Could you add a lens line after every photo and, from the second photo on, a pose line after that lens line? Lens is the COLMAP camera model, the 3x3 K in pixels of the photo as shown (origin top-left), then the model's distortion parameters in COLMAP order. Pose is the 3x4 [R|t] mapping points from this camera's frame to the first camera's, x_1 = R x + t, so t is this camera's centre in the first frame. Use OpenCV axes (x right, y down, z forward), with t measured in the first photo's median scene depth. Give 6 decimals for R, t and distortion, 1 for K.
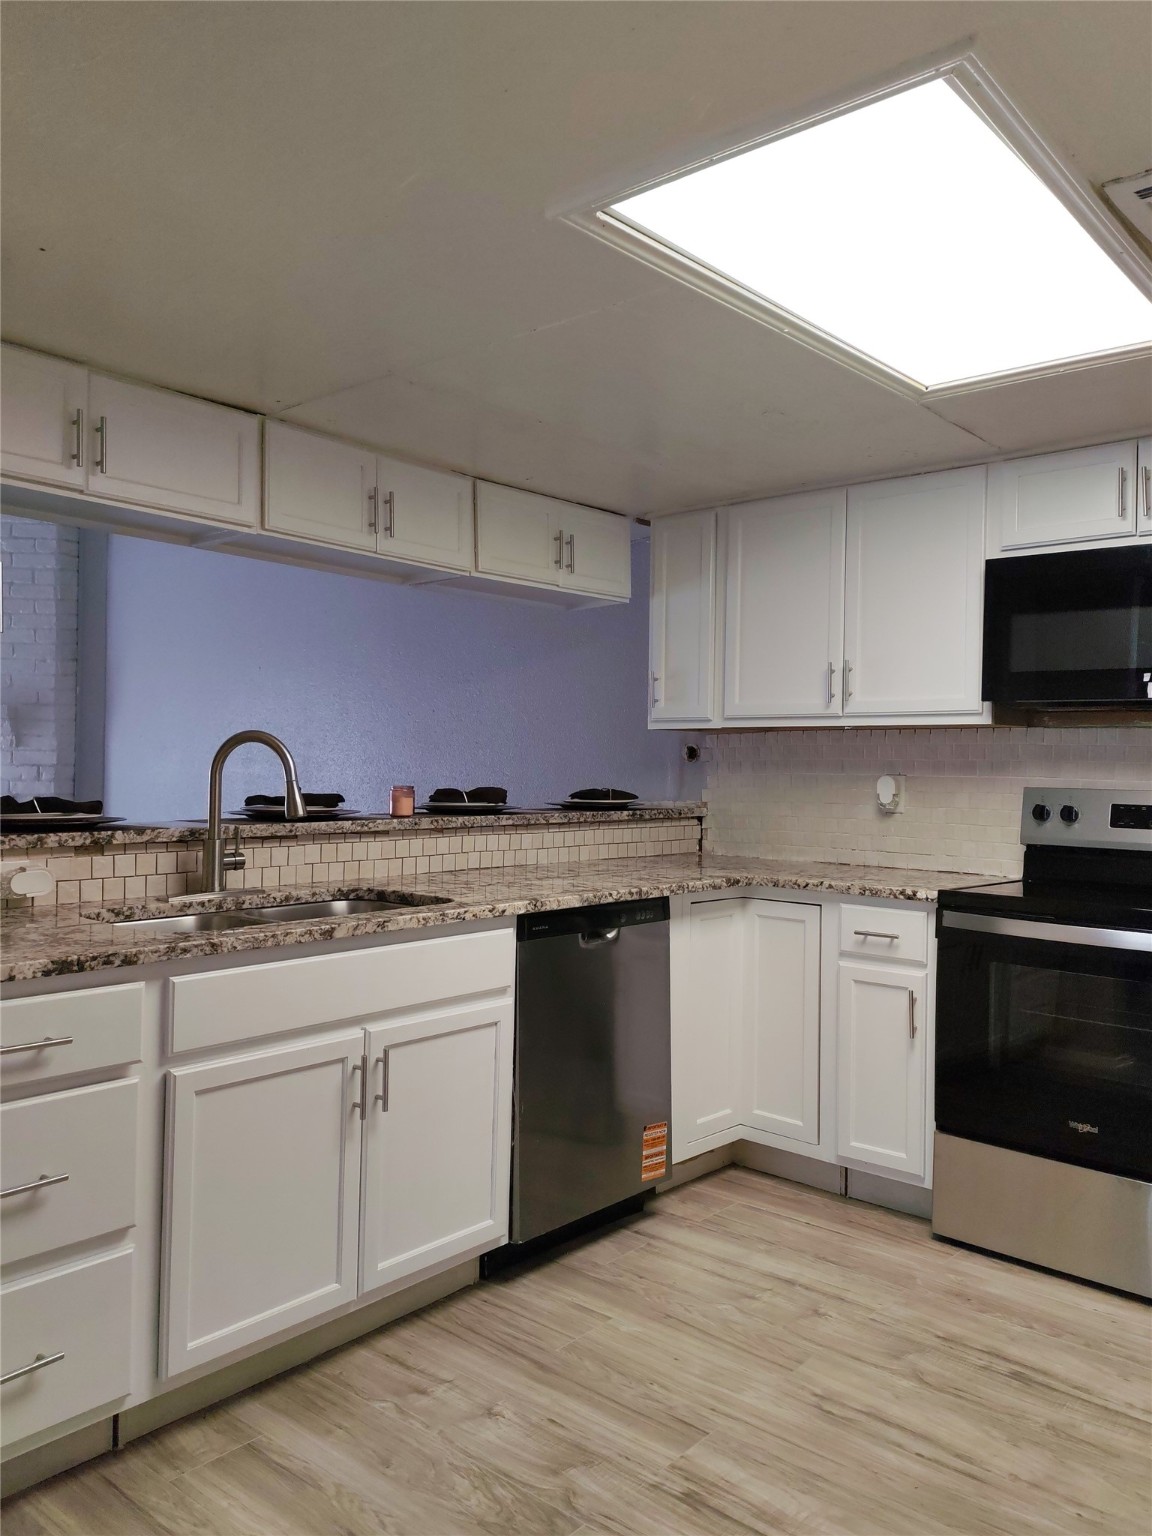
lens RADIAL K [[1155.2, 0, 586.8], [0, 1155.2, 770.2], [0, 0, 1]] dist [0.083367, -0.114961]
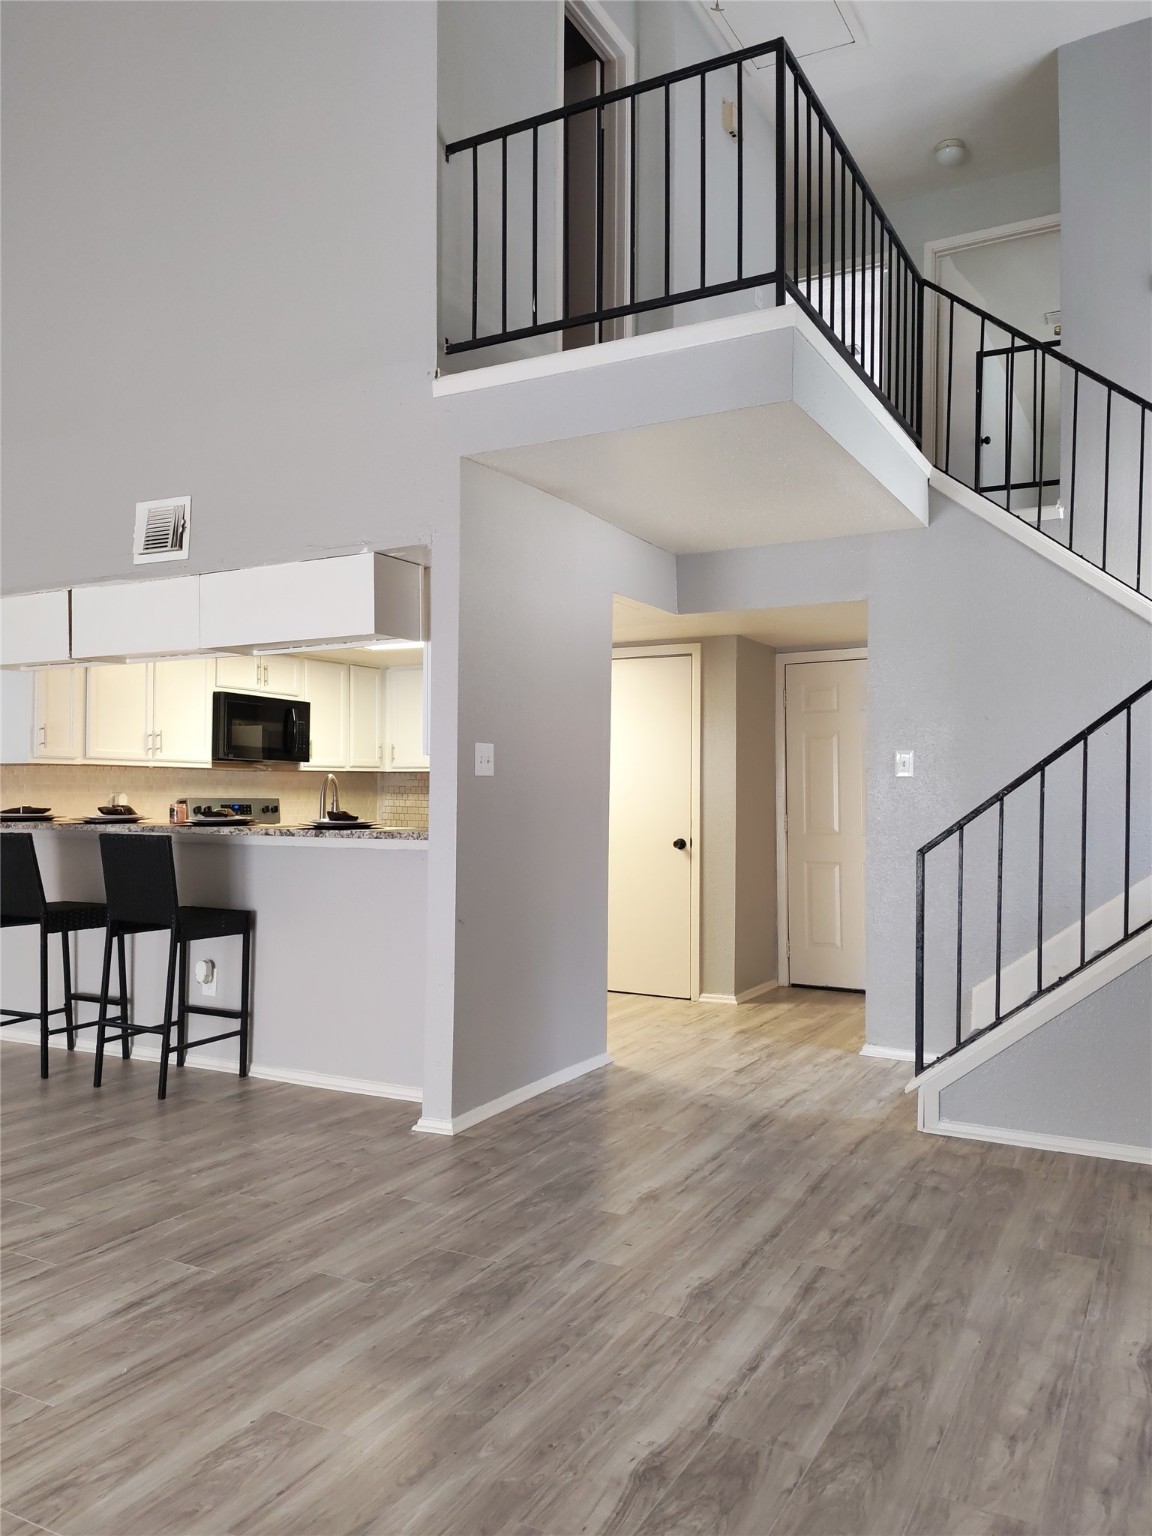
lens RADIAL K [[1155.2, 0, 574.1], [0, 1155.2, 765.2], [0, 0, 1]] dist [0.083367, -0.114961]
pose [[-0.207666, 0.010037, 0.978148, -2.240243], [-0.003346, 0.999934, -0.010971, -0.029632], [-0.978194, -0.005552, -0.207619, 0.981755]]
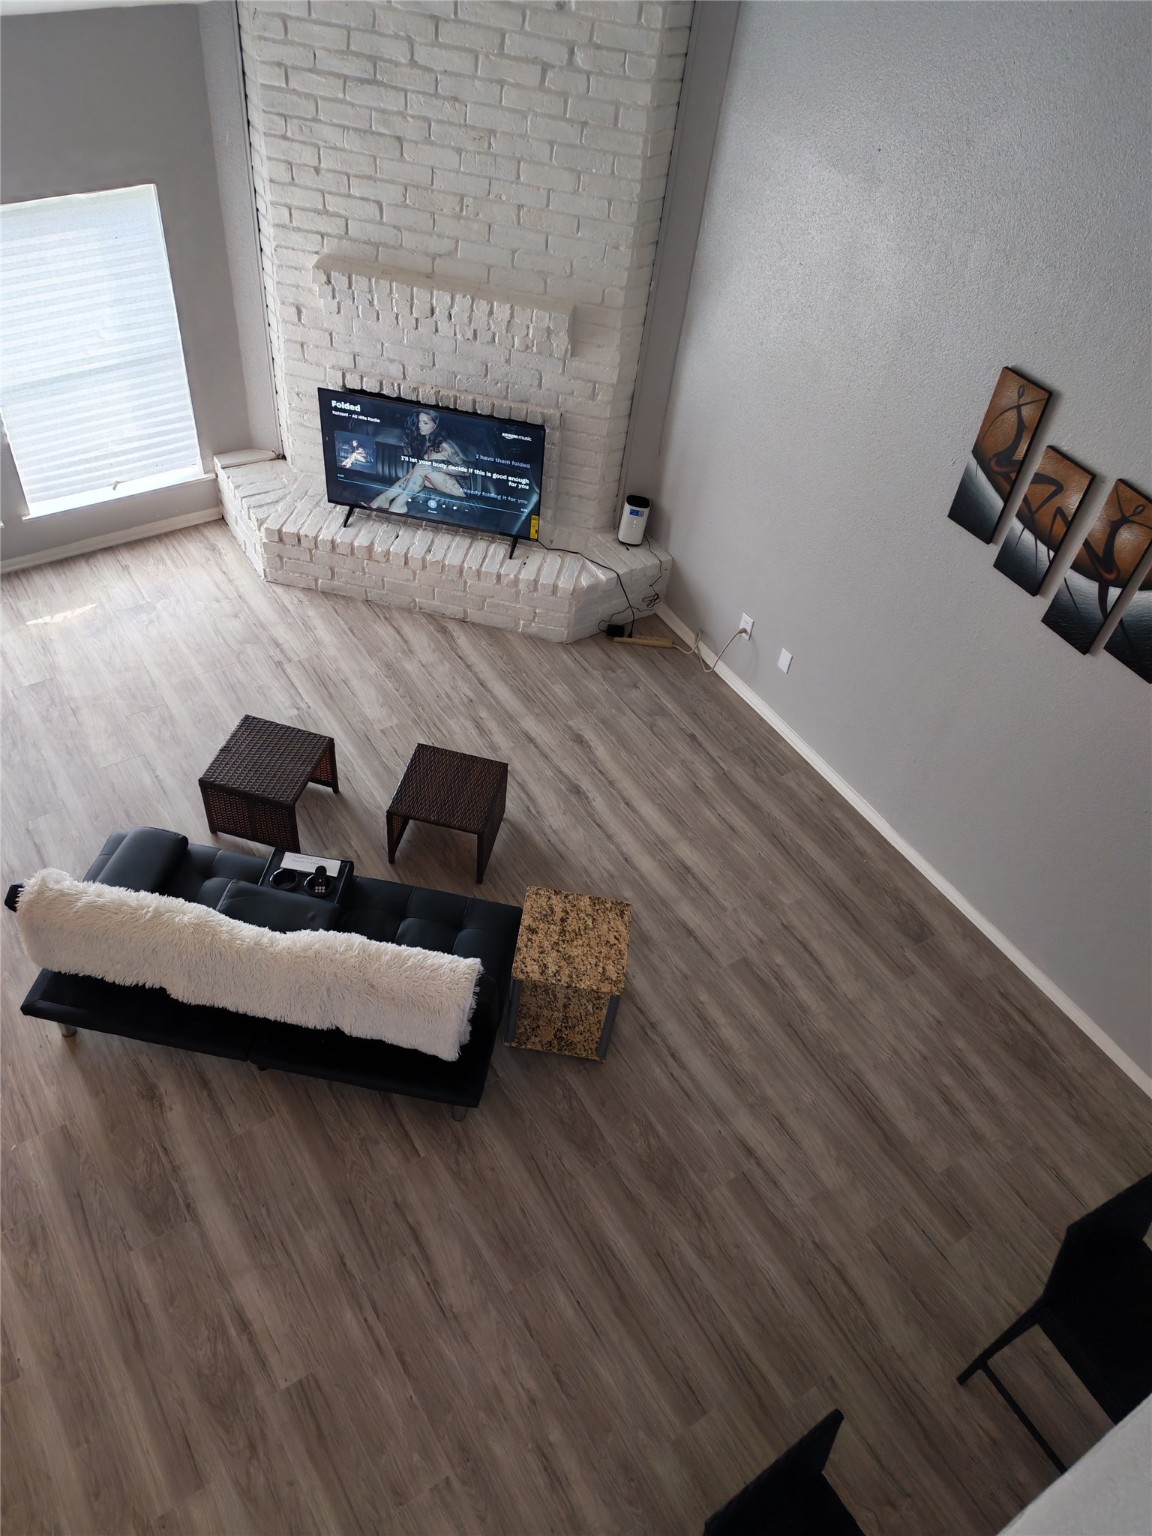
lens RADIAL K [[1155.2, 0, 570.8], [0, 1155.2, 760.5], [0, 0, 1]] dist [0.083367, -0.114961]
pose [[0.953446, 0.265321, -0.143335, -0.798231], [-0.084068, 0.690317, 0.718606, -1.015035], [0.289608, -0.673102, 0.680485, 0.771393]]
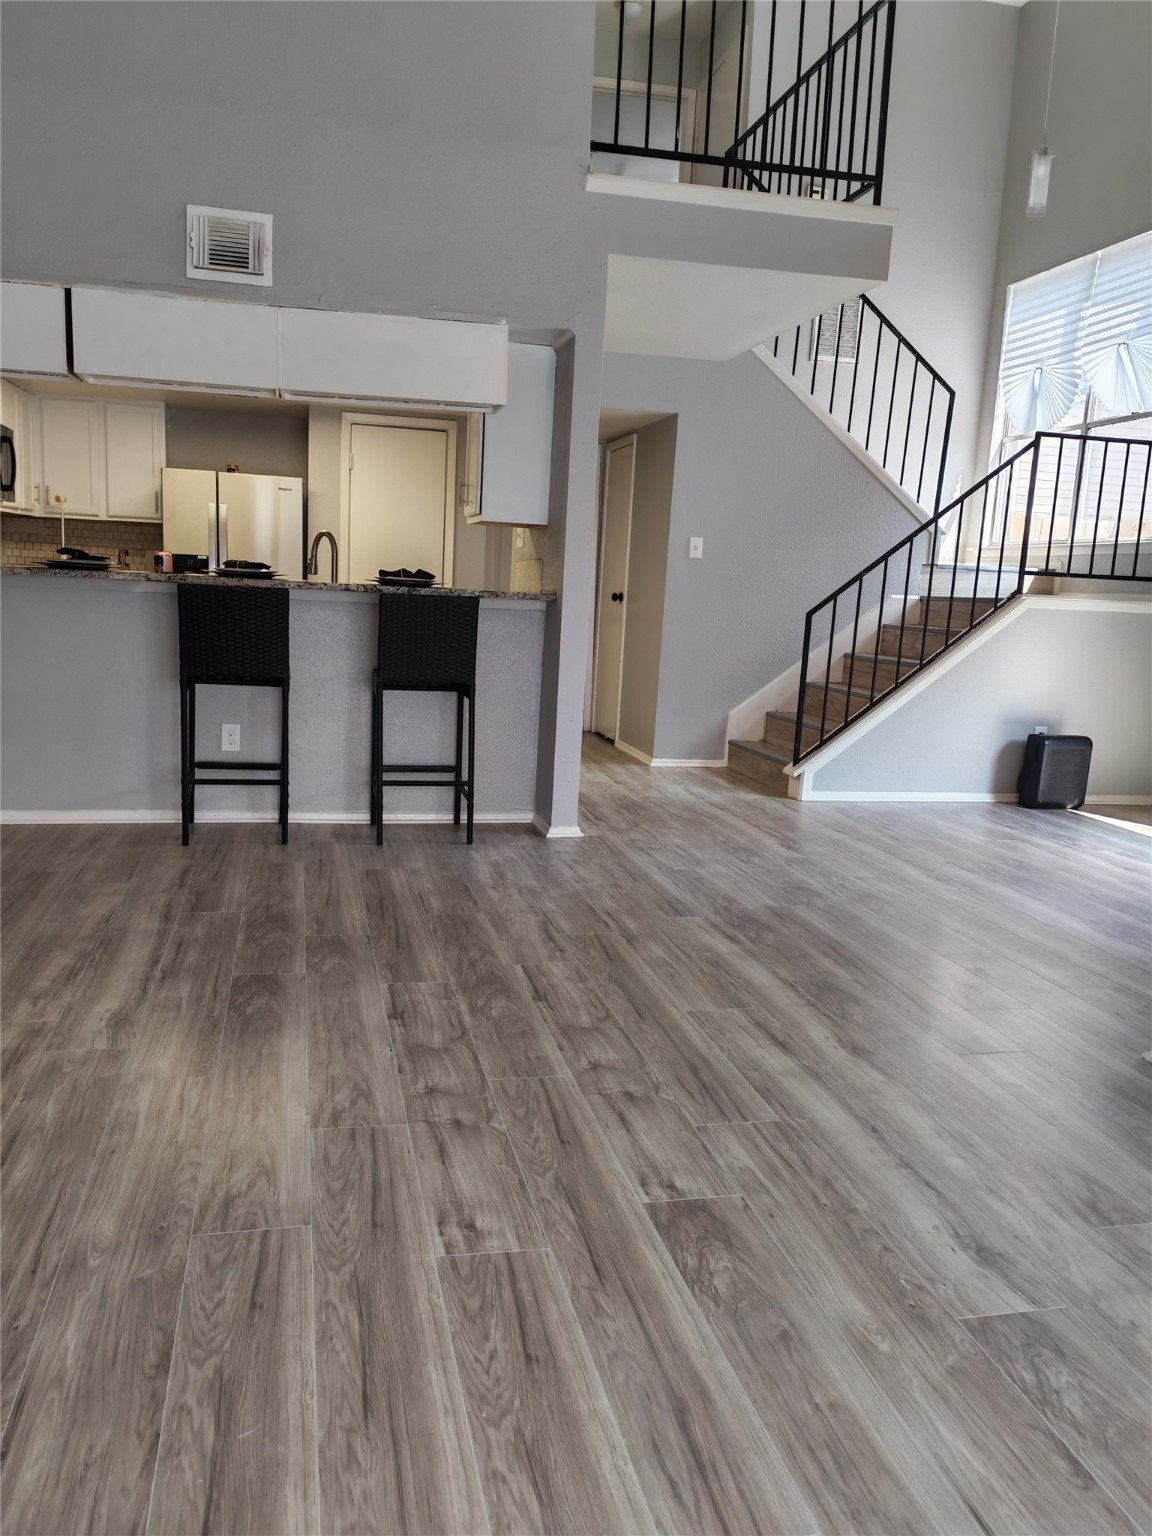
lens RADIAL K [[1155.2, 0, 550.2], [0, 1155.2, 764.2], [0, 0, 1]] dist [0.083367, -0.114961]
pose [[-0.790499, -0.141891, 0.595801, -1.786161], [-0.051870, 0.984809, 0.165715, 0.010014], [-0.610263, 0.100093, -0.785850, 2.313239]]
